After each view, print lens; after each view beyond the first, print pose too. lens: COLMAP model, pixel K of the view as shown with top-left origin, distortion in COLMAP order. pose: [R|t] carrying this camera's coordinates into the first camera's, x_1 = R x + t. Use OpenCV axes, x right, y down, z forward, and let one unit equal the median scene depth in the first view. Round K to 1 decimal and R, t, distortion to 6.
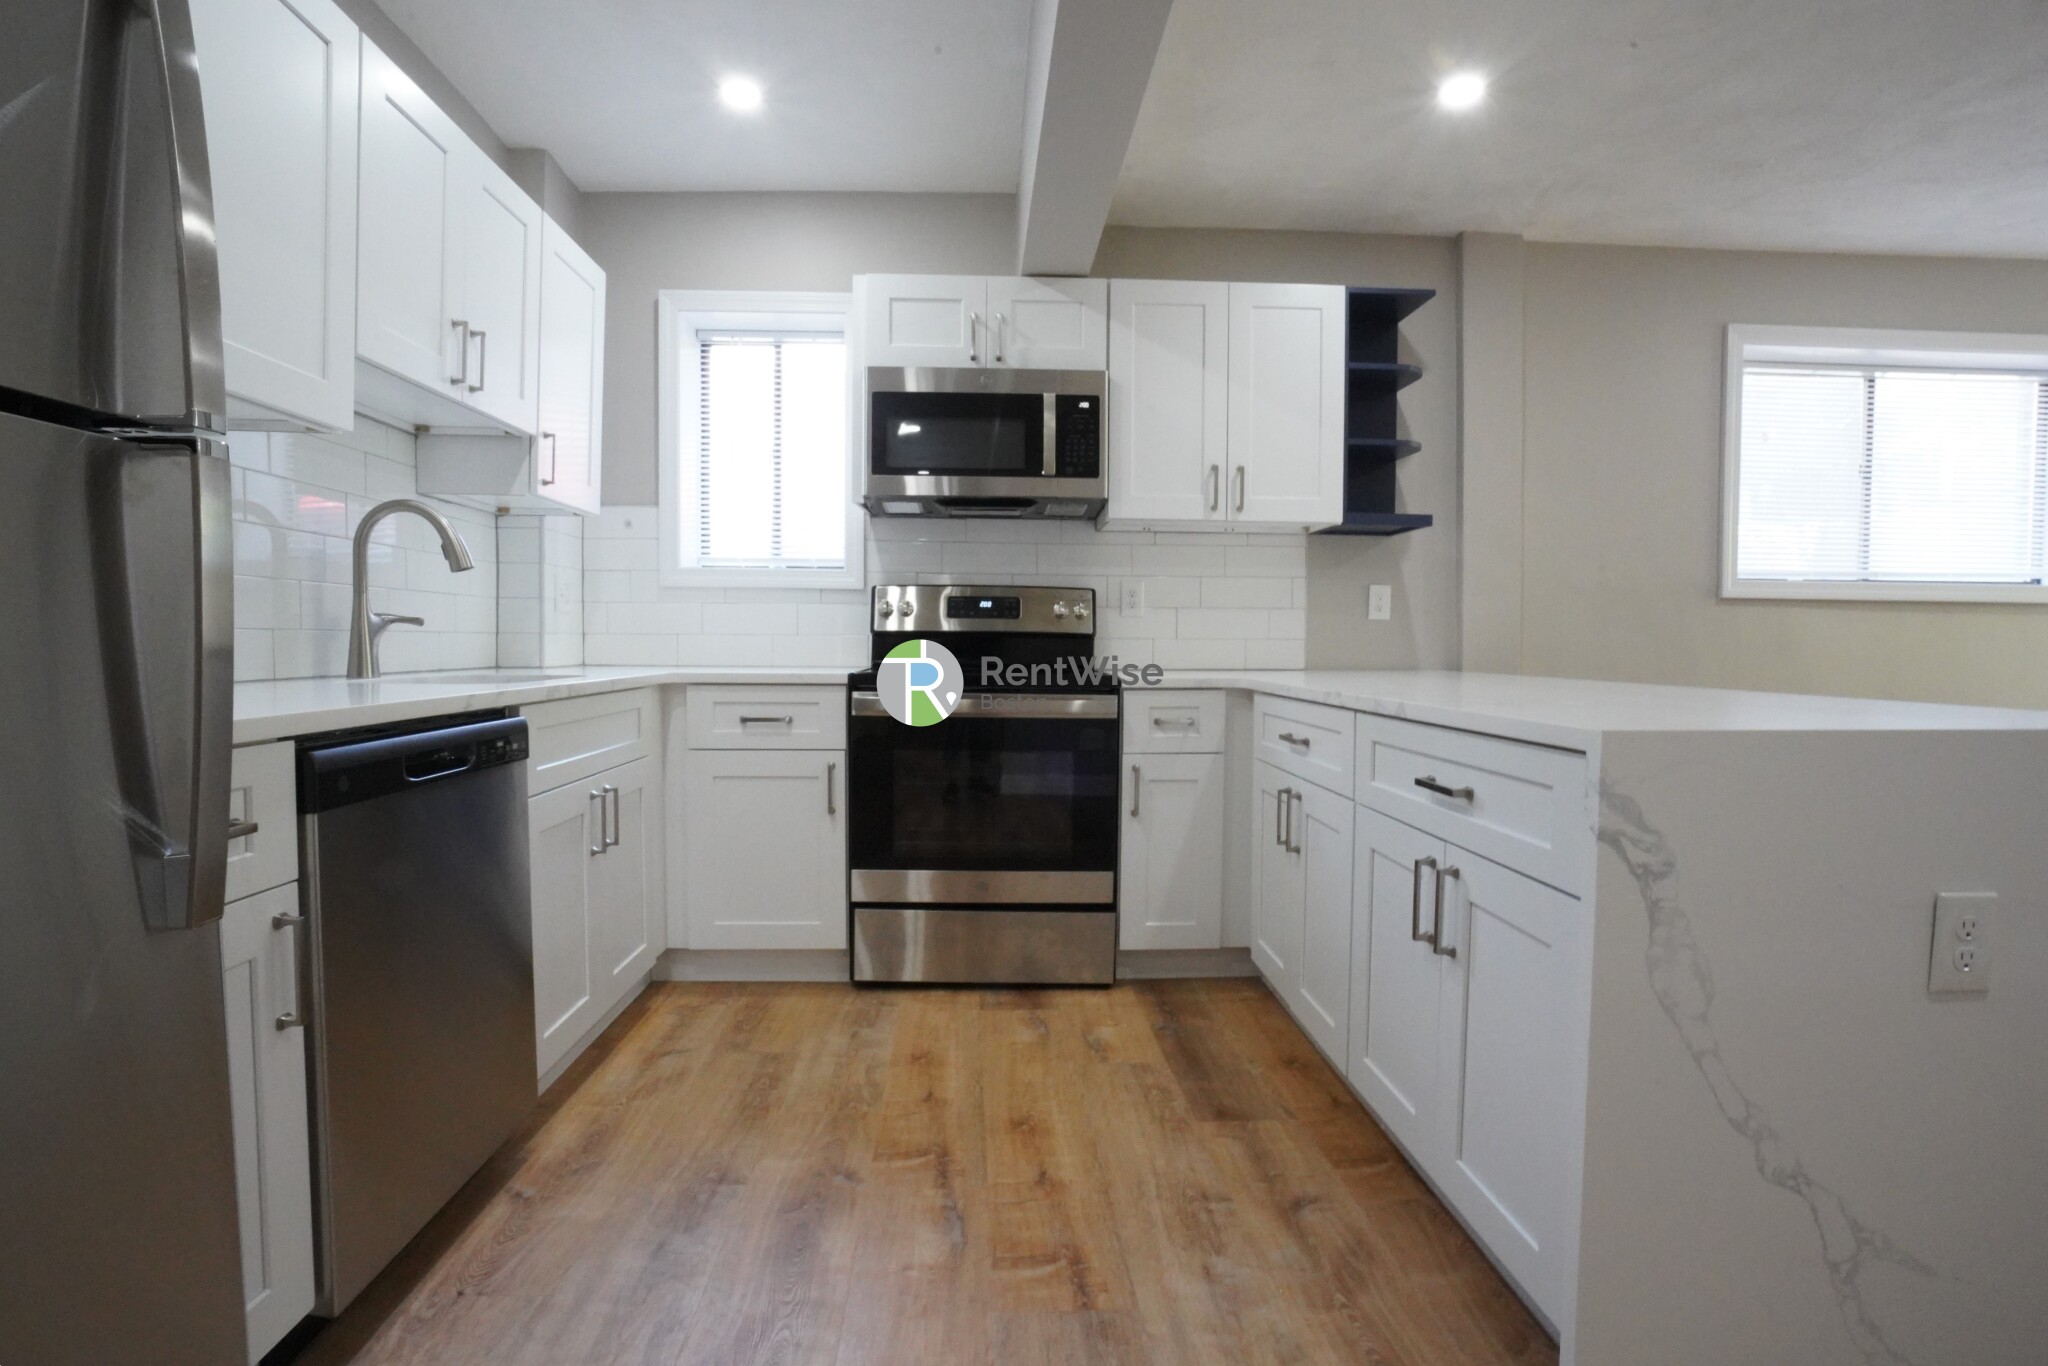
lens RADIAL K [[974.1, 0, 1018.0], [0, 974.1, 683.7], [0, 0, 1]] dist [-0.054530, 0.018540]
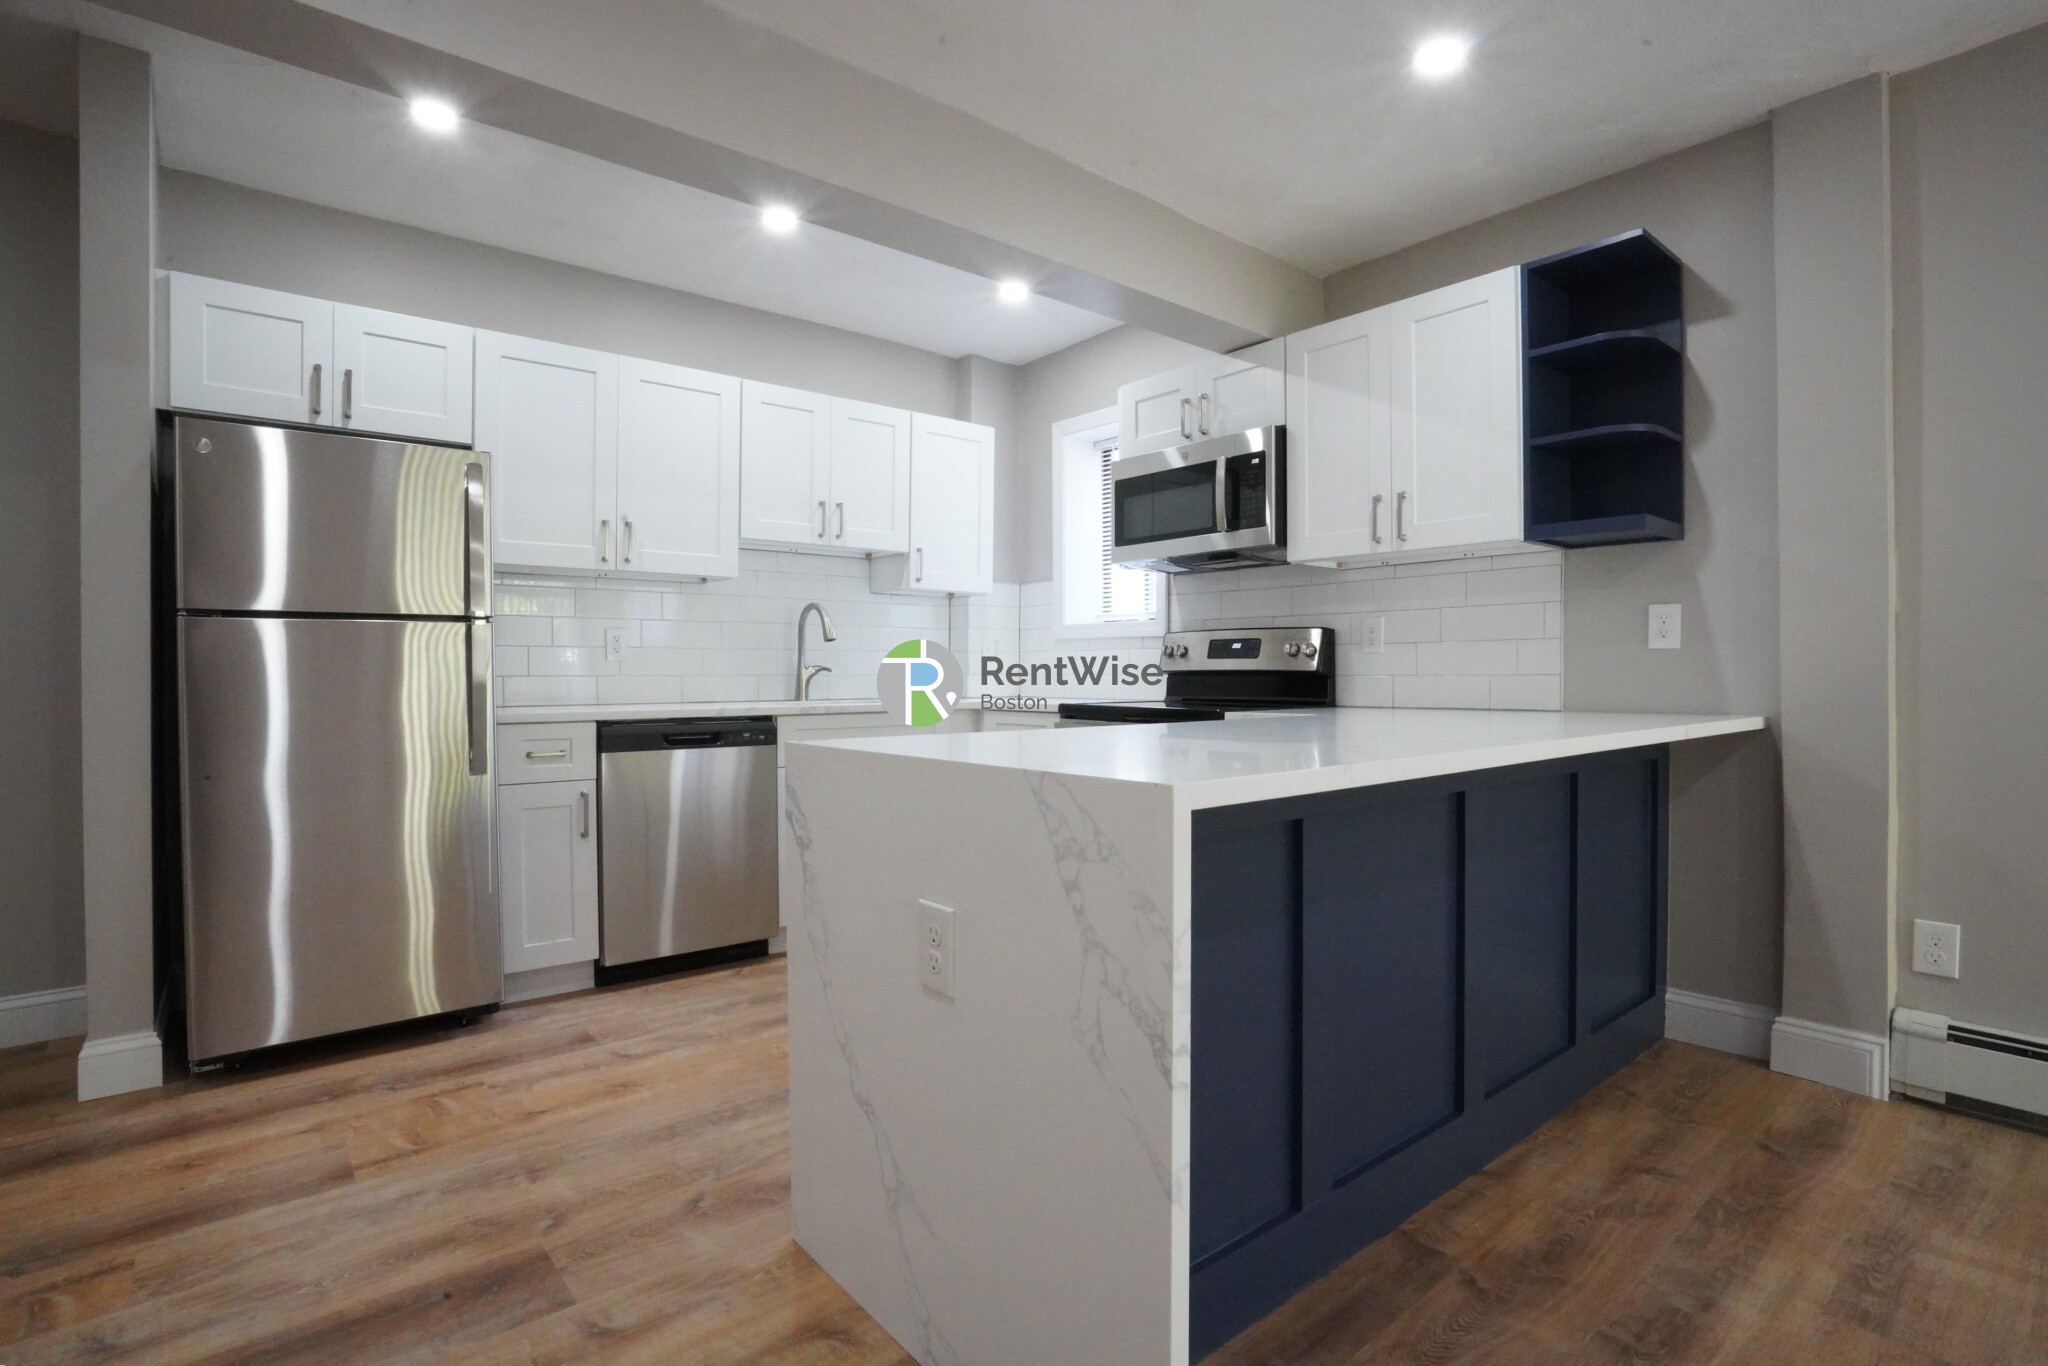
lens RADIAL K [[974.1, 0, 992.4], [0, 974.1, 685.9], [0, 0, 1]] dist [-0.054530, 0.018540]
pose [[0.594155, 0.002367, -0.804347, 0.822490], [-0.028381, 0.999435, -0.018023, -0.009205], [0.803849, 0.033536, 0.593887, 0.142571]]
